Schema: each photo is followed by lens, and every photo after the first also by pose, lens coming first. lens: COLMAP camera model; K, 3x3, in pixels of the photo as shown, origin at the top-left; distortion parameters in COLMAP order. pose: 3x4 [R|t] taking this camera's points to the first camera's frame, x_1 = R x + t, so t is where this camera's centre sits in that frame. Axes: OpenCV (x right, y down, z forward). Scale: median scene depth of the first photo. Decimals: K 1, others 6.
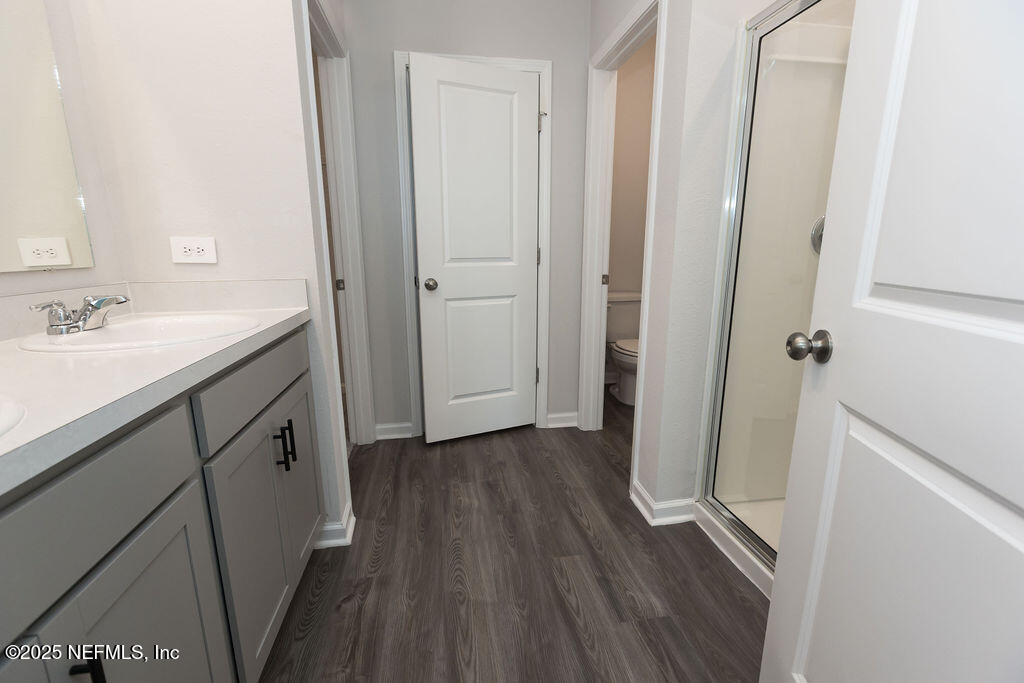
lens RADIAL K [[452.2, 0, 505.5], [0, 452.2, 342.9], [0, 0, 1]] dist [0.002530, -0.000762]
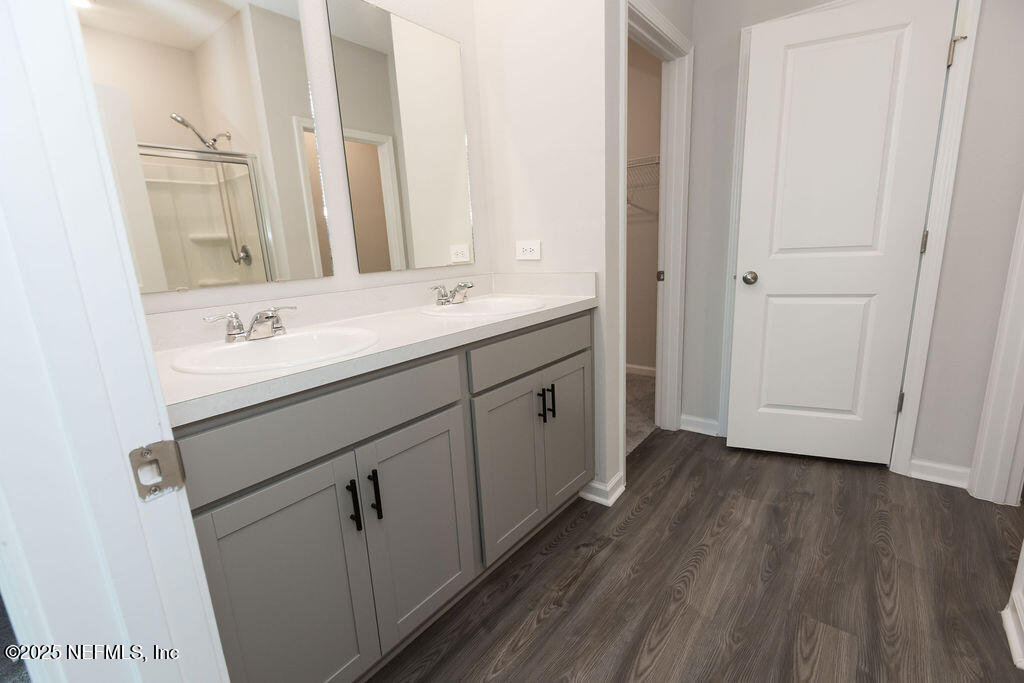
lens RADIAL K [[452.2, 0, 513.2], [0, 452.2, 343.8], [0, 0, 1]] dist [0.002530, -0.000762]
pose [[0.676368, 0.130261, -0.724954, 0.261363], [-0.108094, 0.991136, 0.077240, -0.021173], [0.728589, 0.026120, 0.684453, 0.033046]]
